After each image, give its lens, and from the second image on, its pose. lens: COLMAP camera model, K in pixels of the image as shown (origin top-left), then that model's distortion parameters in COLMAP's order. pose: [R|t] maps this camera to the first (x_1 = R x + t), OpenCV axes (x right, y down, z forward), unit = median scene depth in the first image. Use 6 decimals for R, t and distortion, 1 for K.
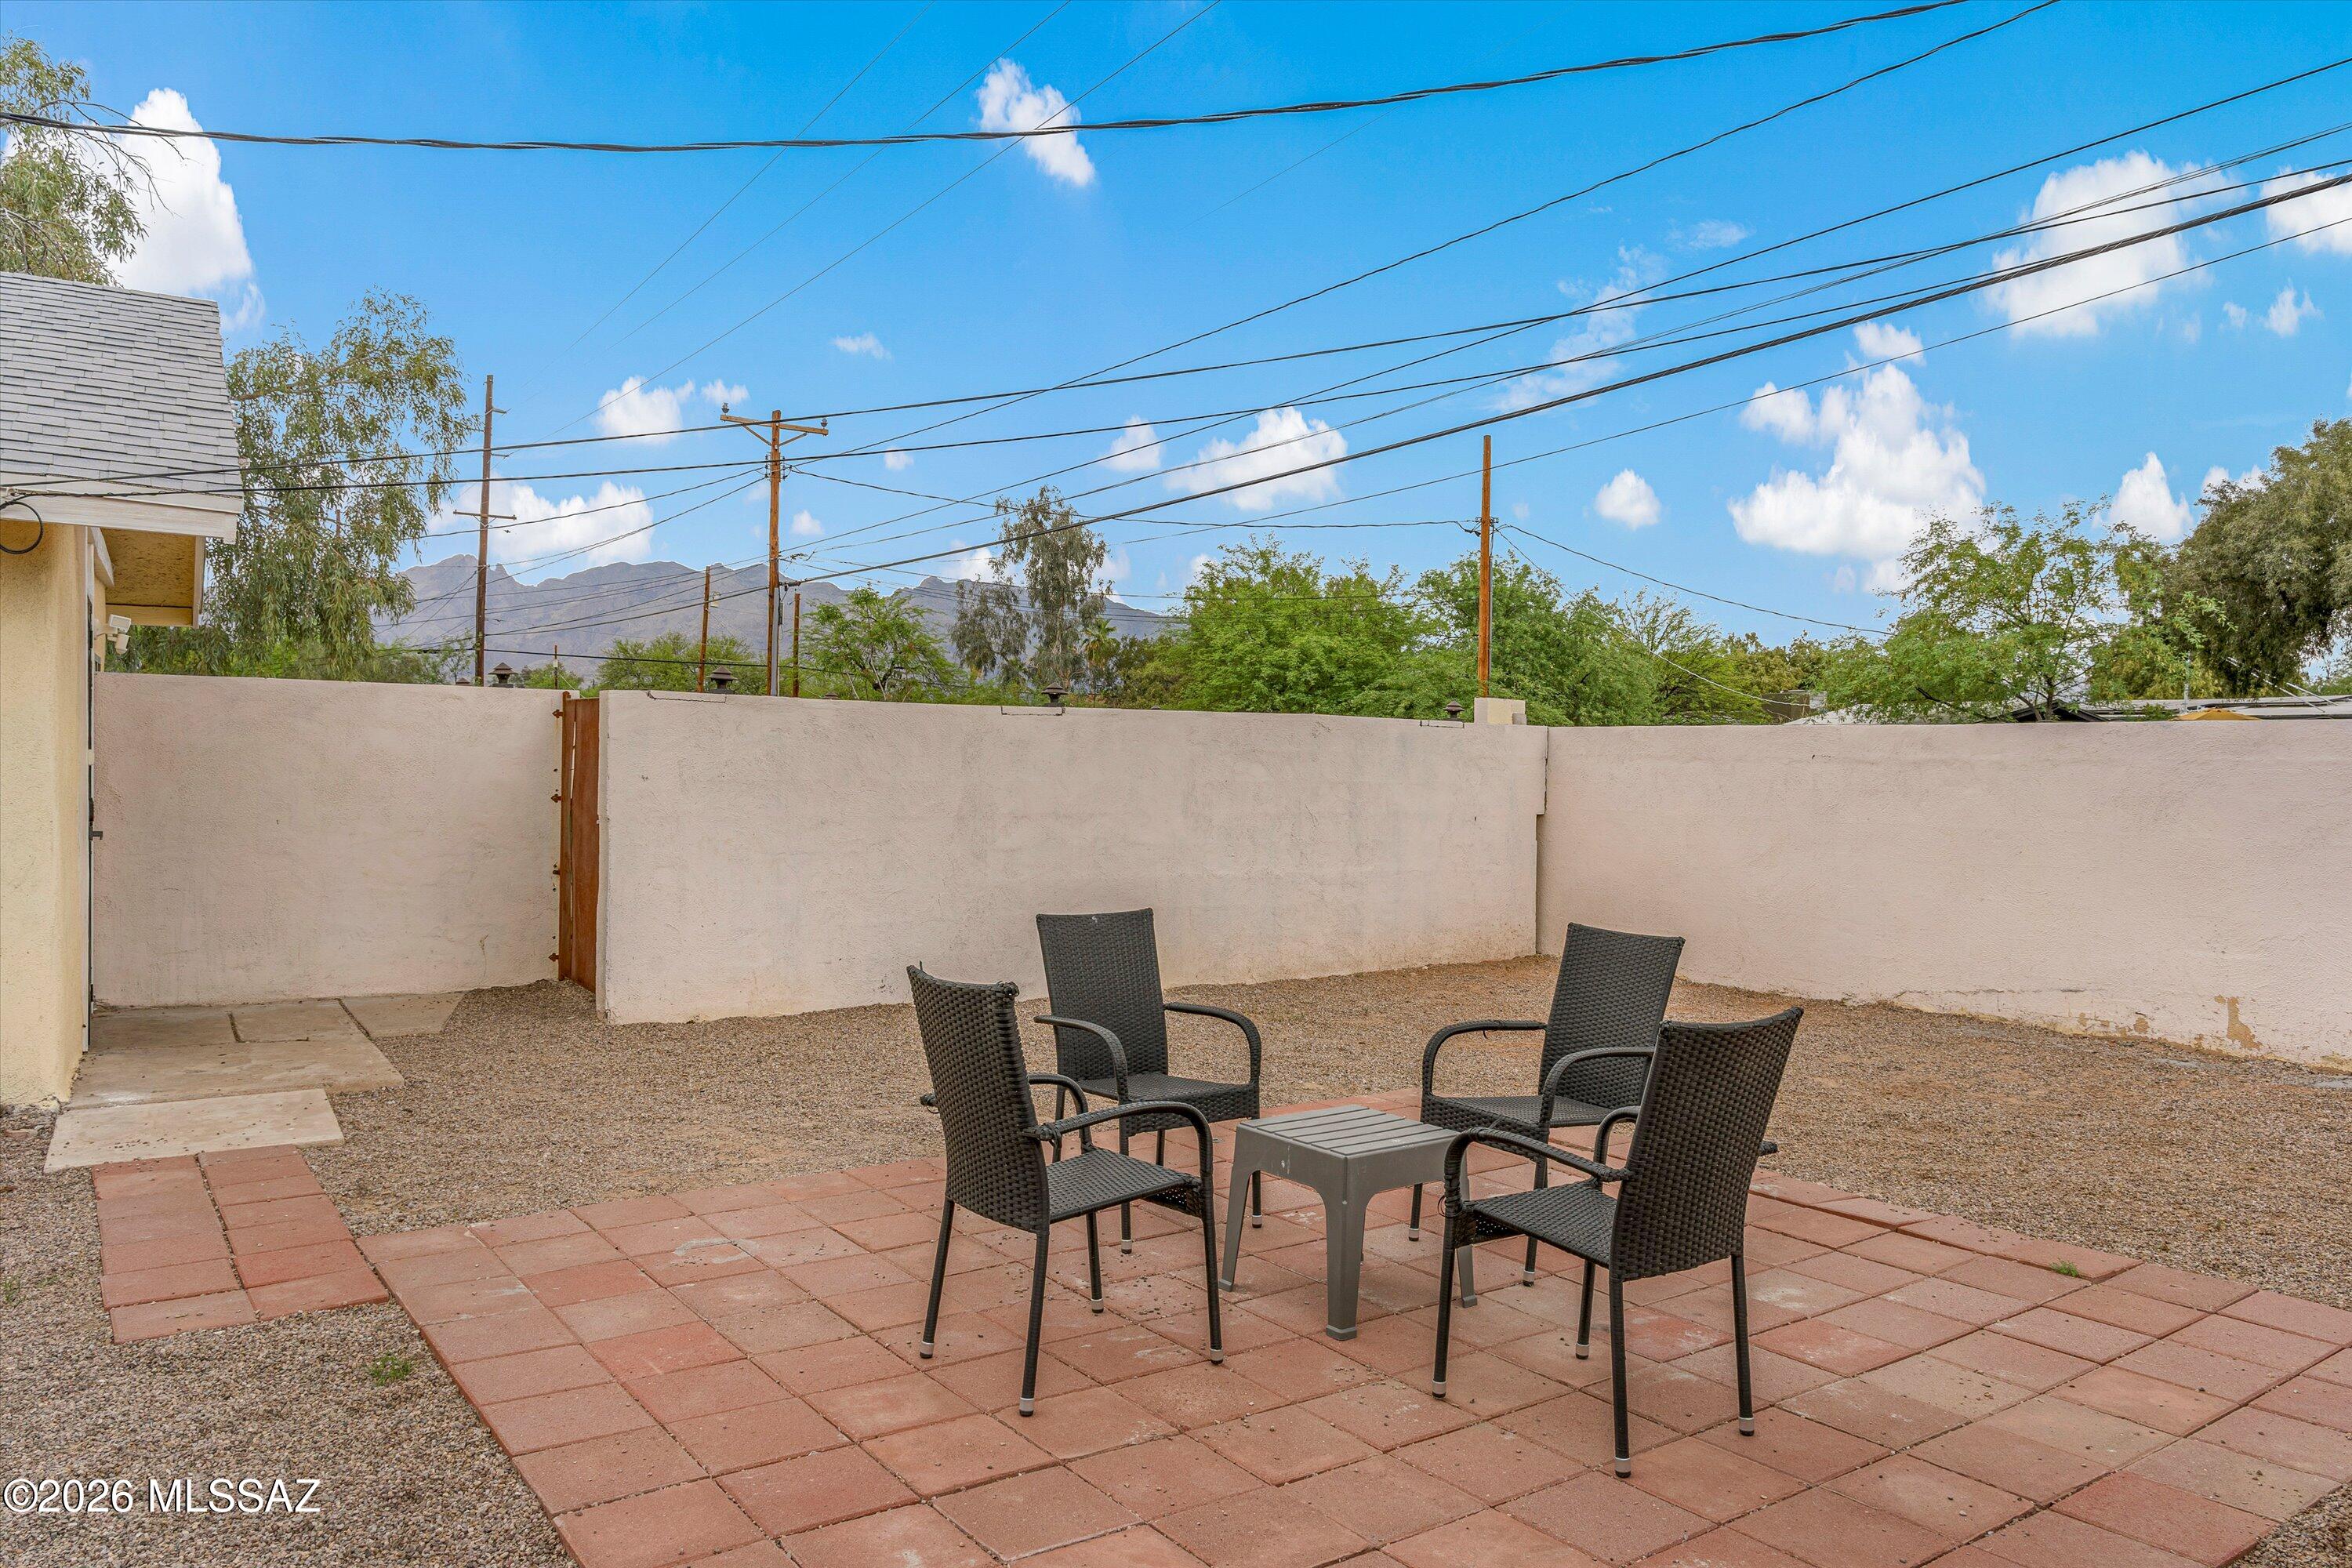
lens RADIAL K [[1607.8, 0, 1170.5], [0, 1607.8, 778.8], [0, 0, 1]] dist [0.007660, 0.000262]
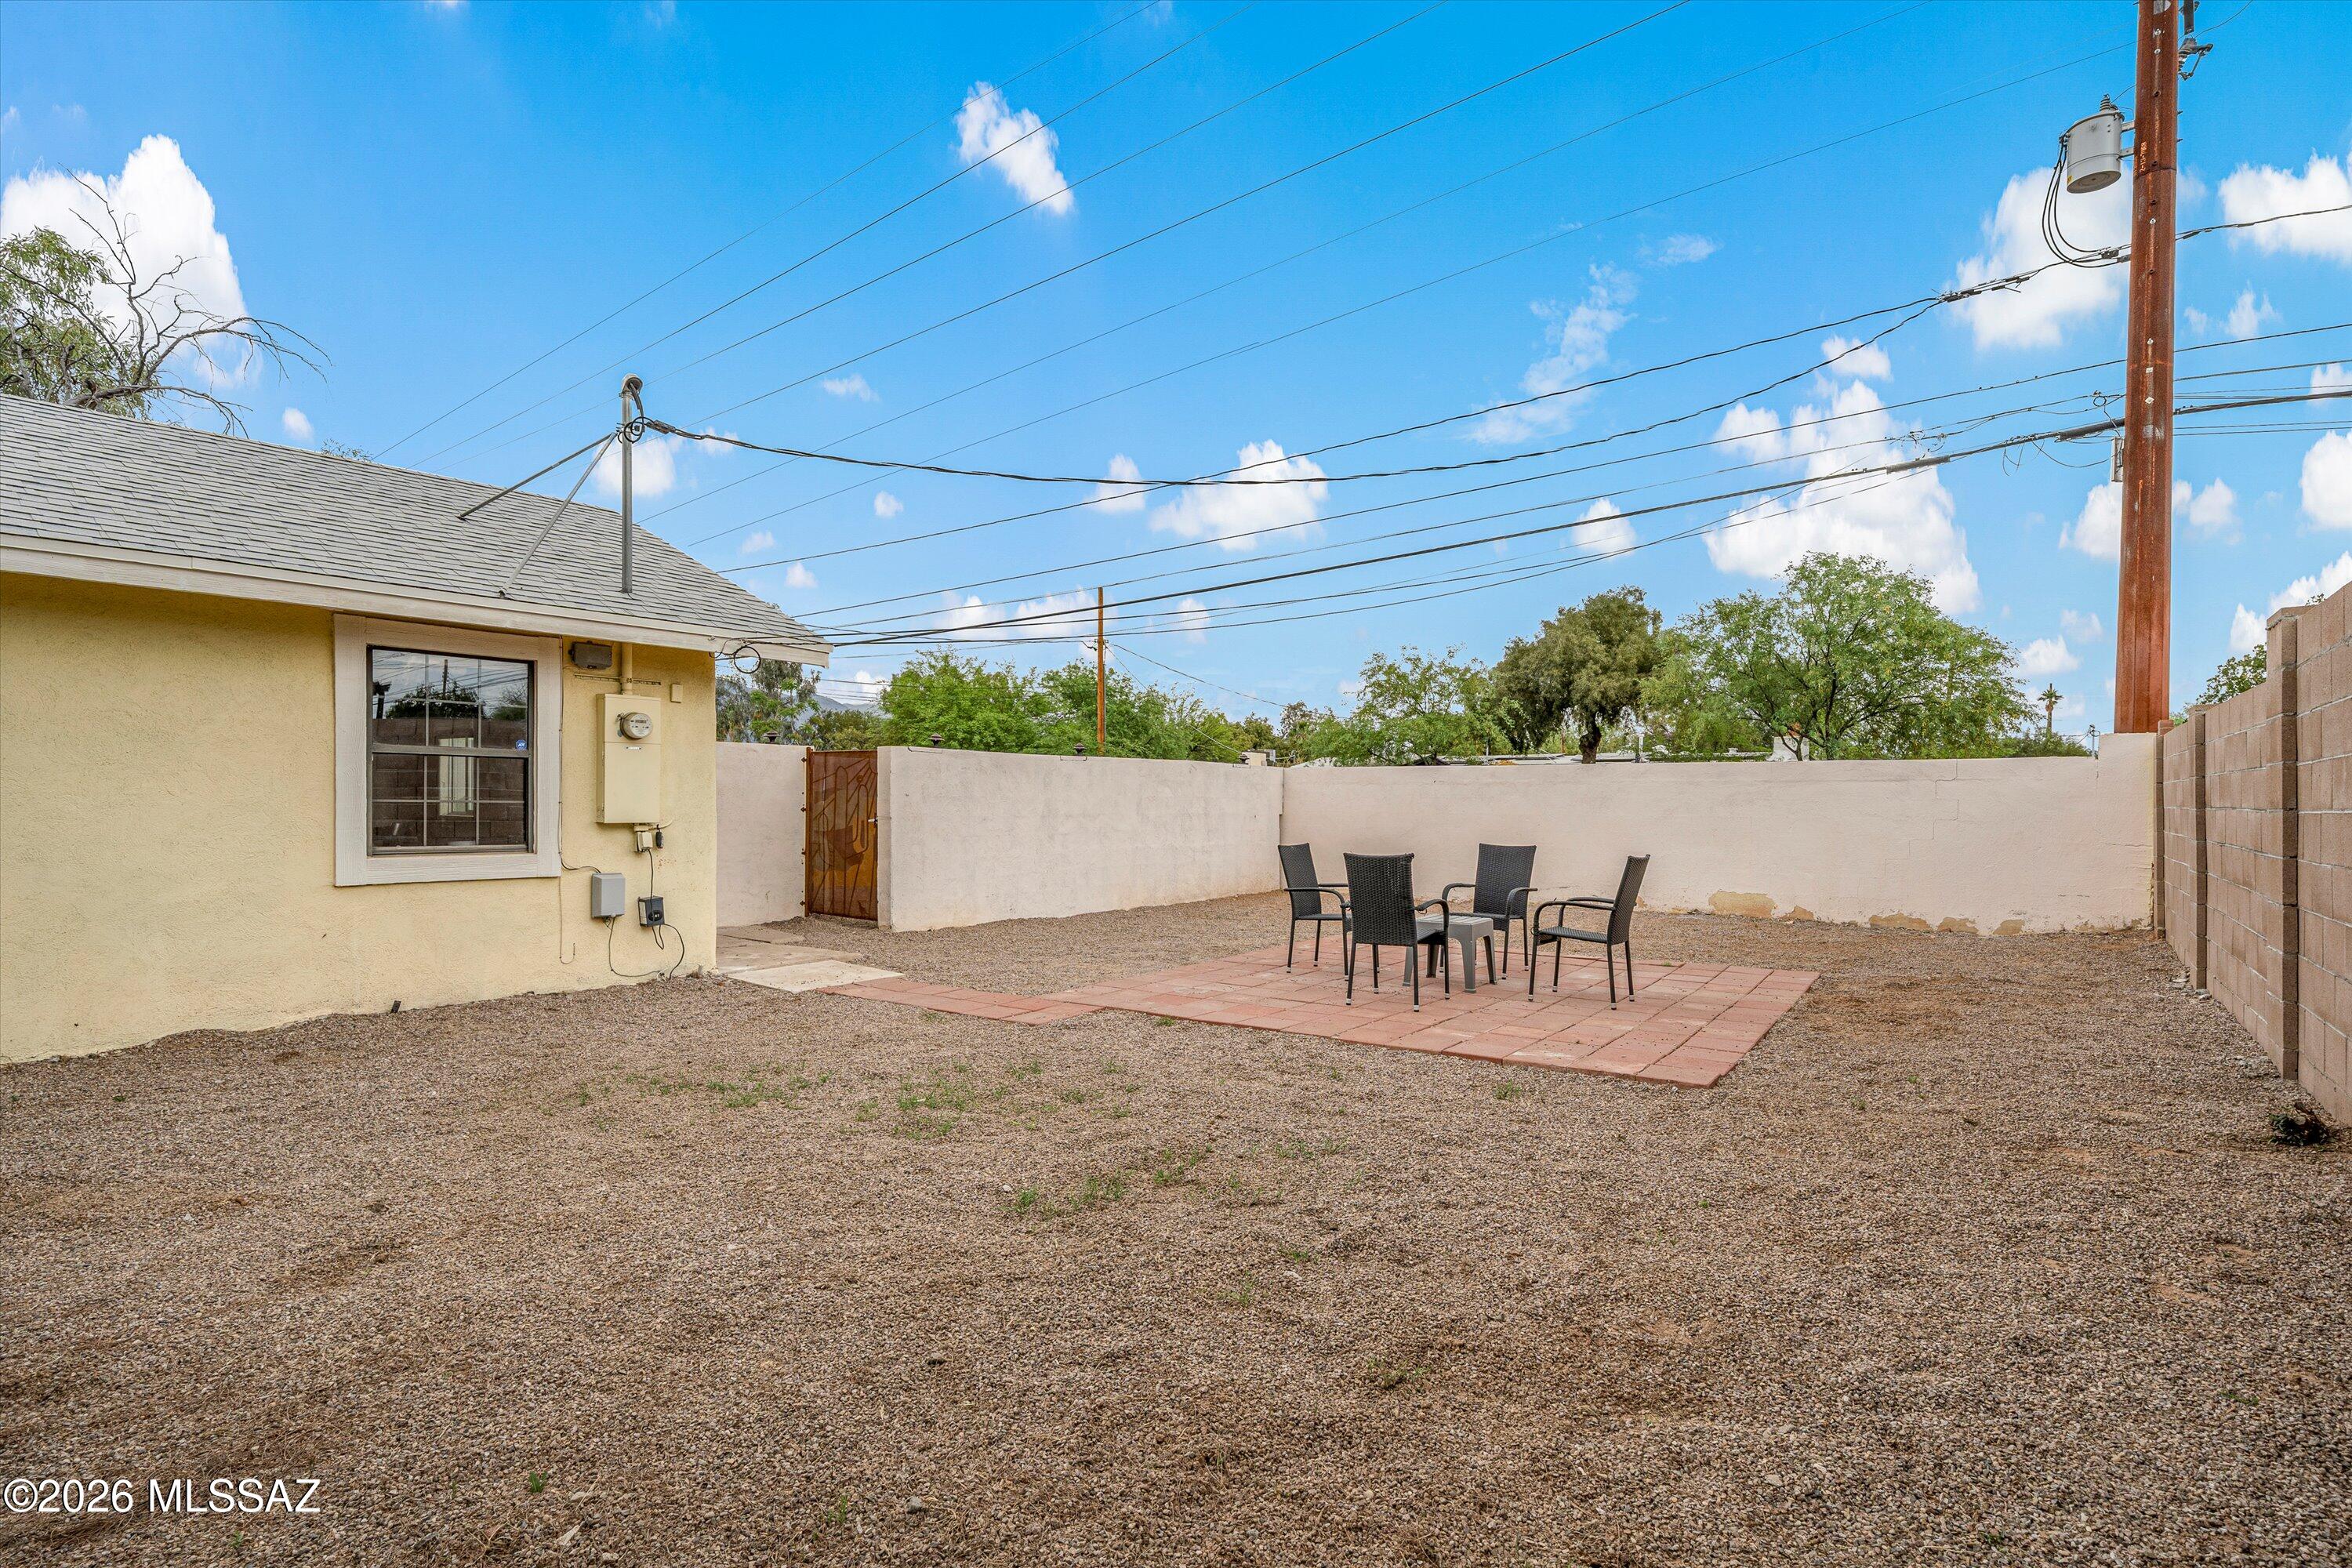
lens RADIAL K [[1096.1, 0, 1179.0], [0, 1096.1, 799.0], [0, 0, 1]] dist [0.001438, 0.000573]
pose [[0.949032, -0.011275, 0.314979, -0.112563], [0.014071, 0.999879, -0.006606, 0.004388], [-0.314866, 0.010701, 0.949076, -0.068790]]
